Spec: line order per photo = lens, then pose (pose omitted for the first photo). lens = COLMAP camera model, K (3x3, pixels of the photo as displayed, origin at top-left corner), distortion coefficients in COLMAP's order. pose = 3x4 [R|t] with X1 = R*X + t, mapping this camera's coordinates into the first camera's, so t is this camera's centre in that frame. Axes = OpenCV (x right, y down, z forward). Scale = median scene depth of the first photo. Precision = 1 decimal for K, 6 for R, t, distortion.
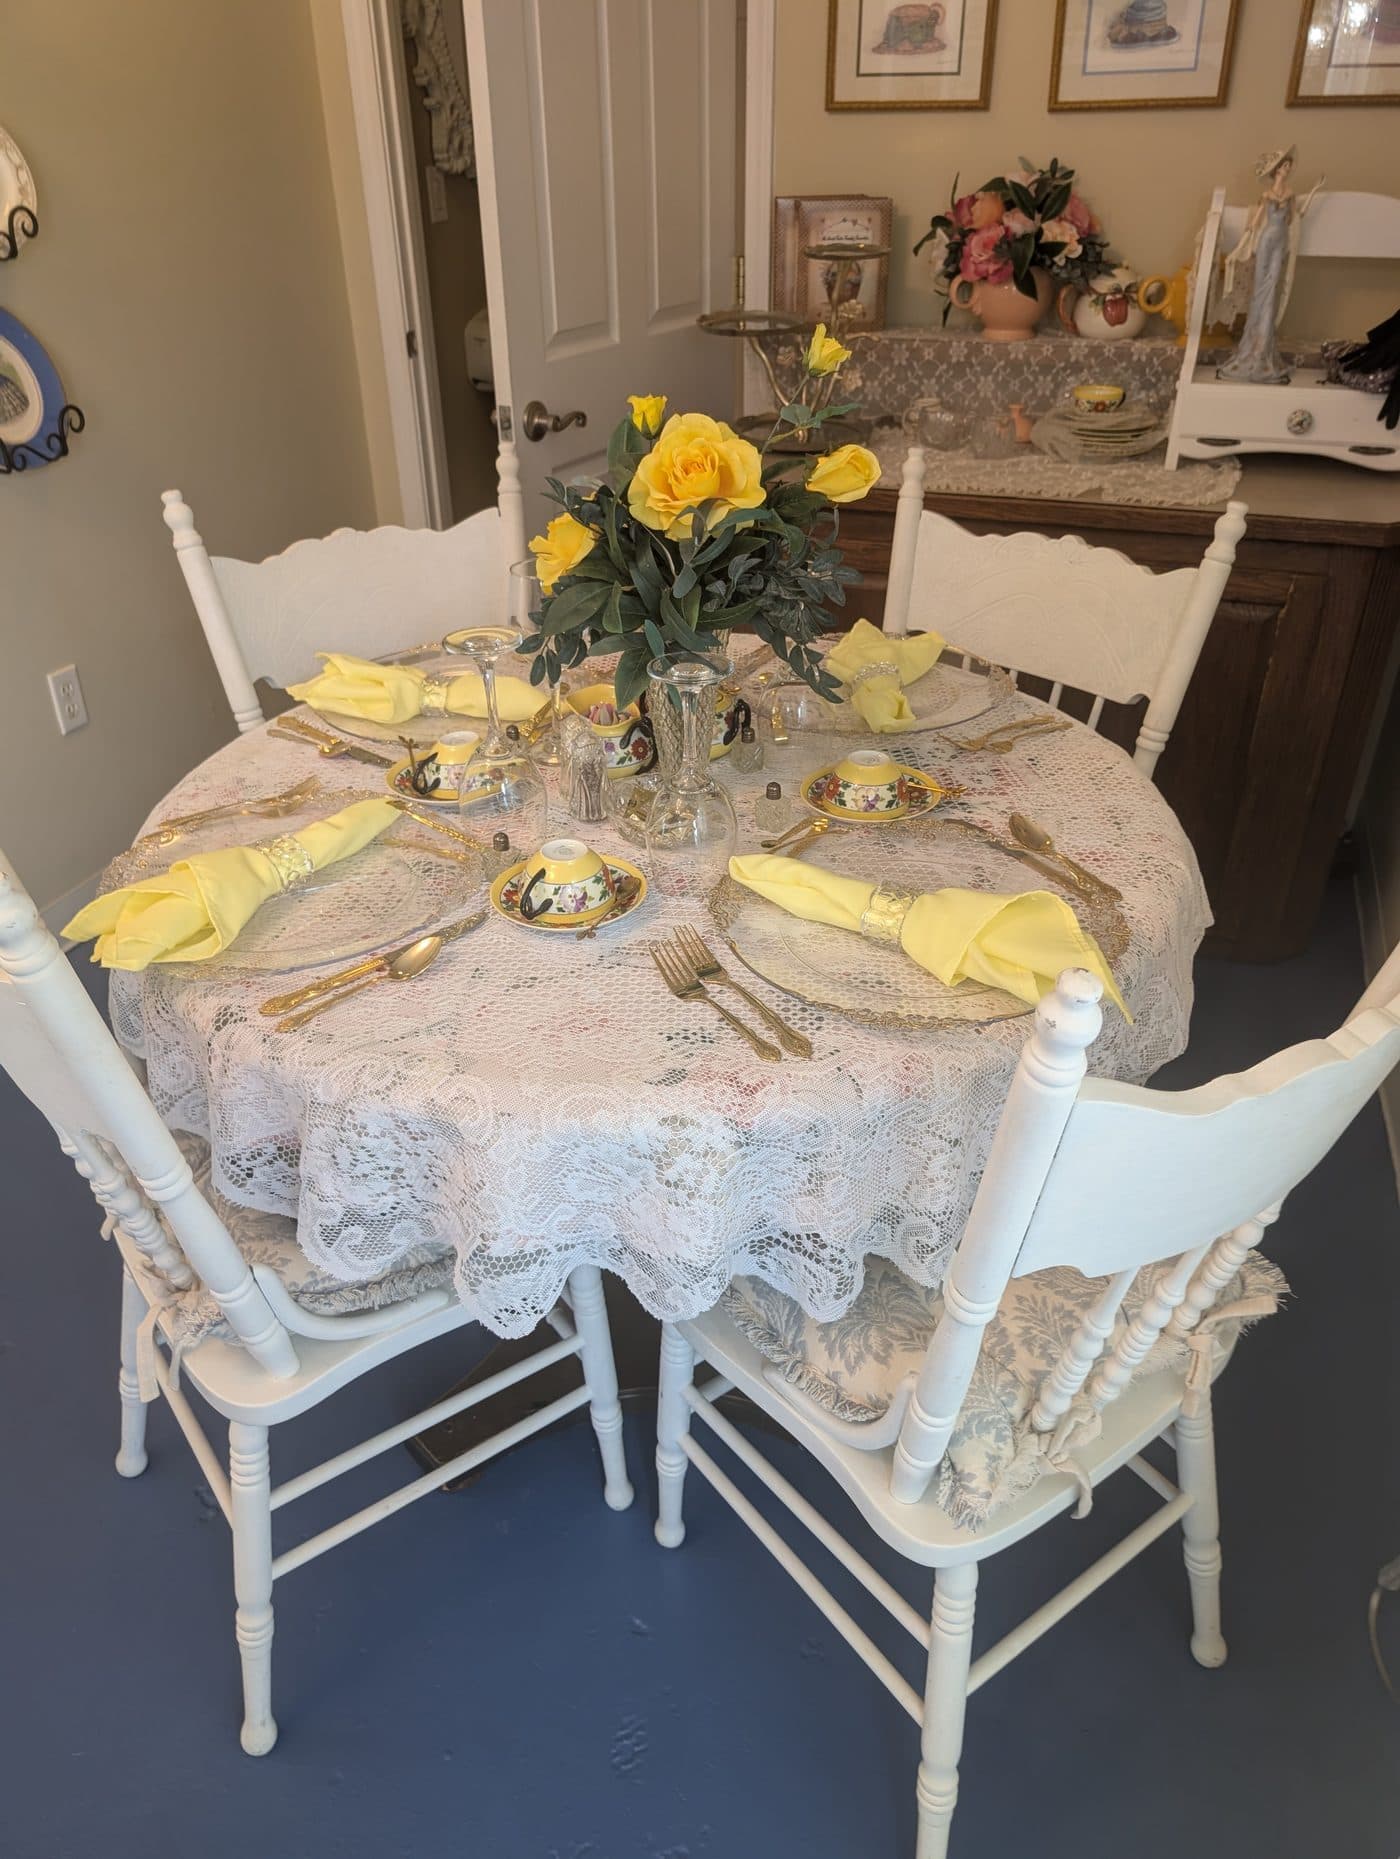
lens RADIAL K [[1359.5, 0, 692.7], [0, 1359.5, 922.1], [0, 0, 1]] dist [0.036254, -0.036406]
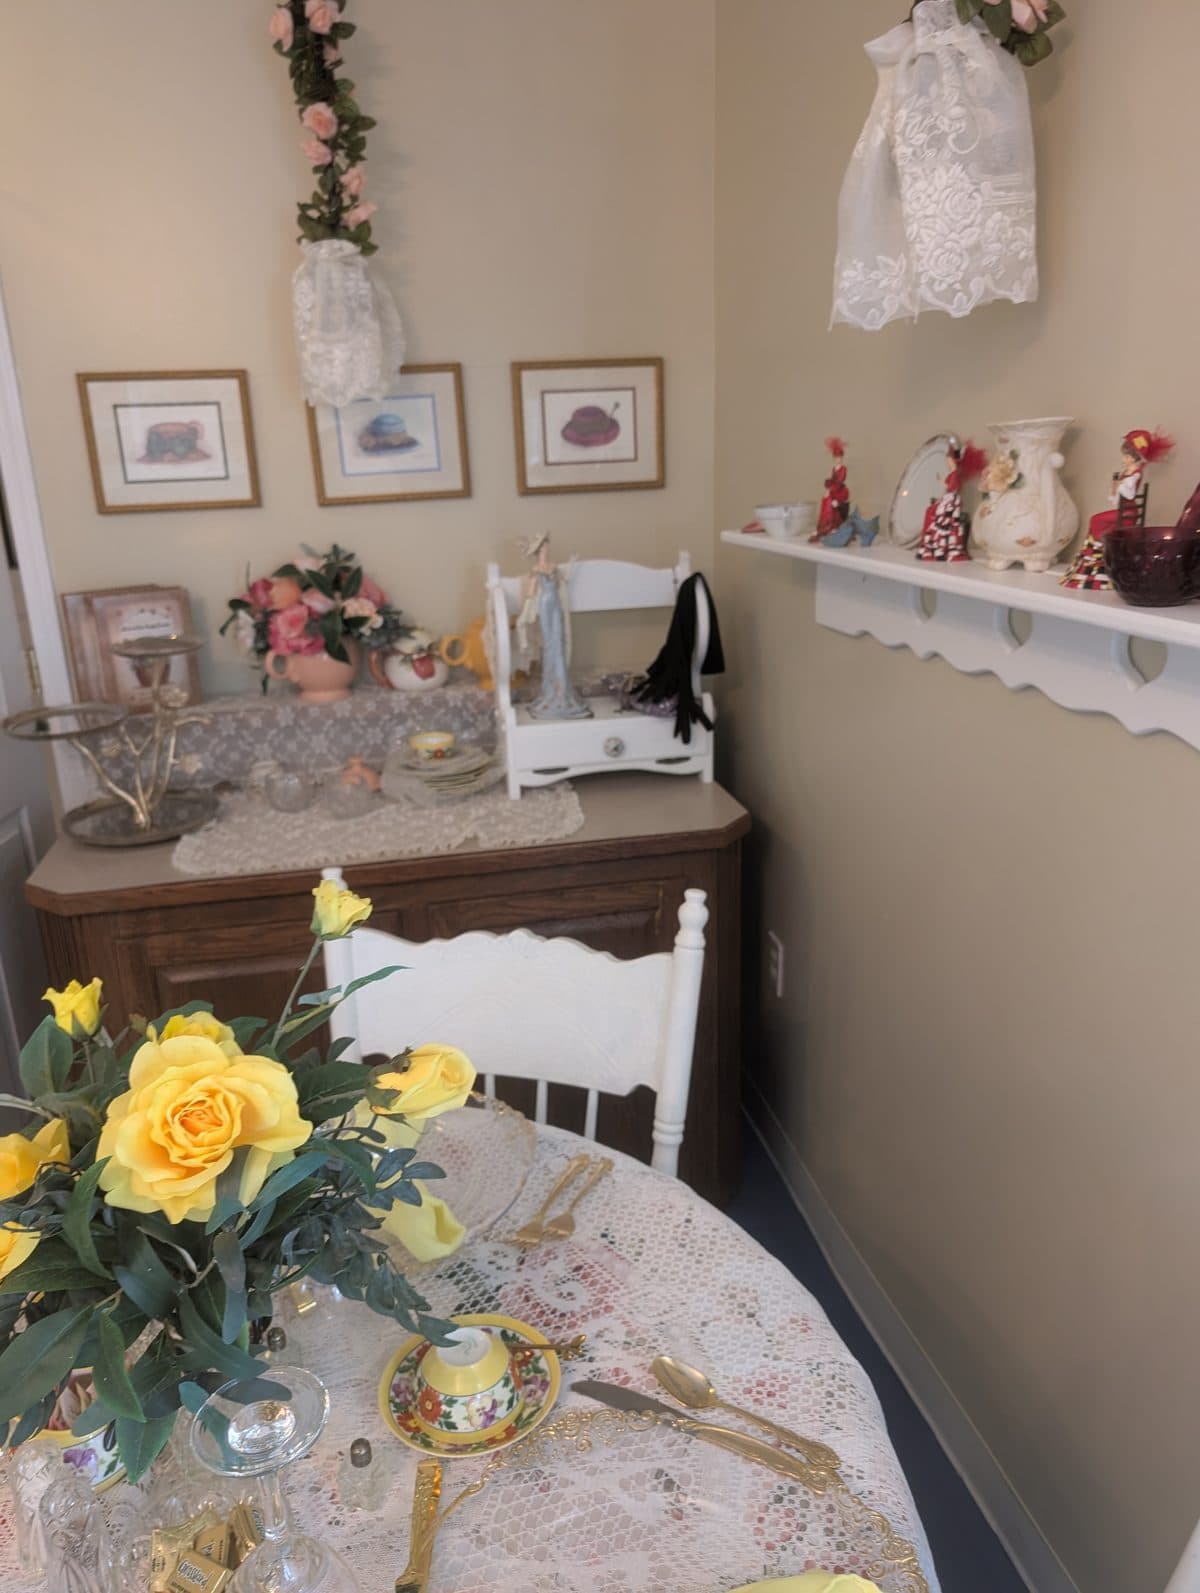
lens RADIAL K [[1161.2, 0, 600.0], [0, 1161.2, 796.5], [0, 0, 1]] dist [0.008938, -0.010596]
pose [[0.857868, -0.172483, 0.484058, -0.037945], [0.283656, 0.944416, -0.166186, -0.154573], [-0.428488, 0.279872, 0.859110, 0.171469]]
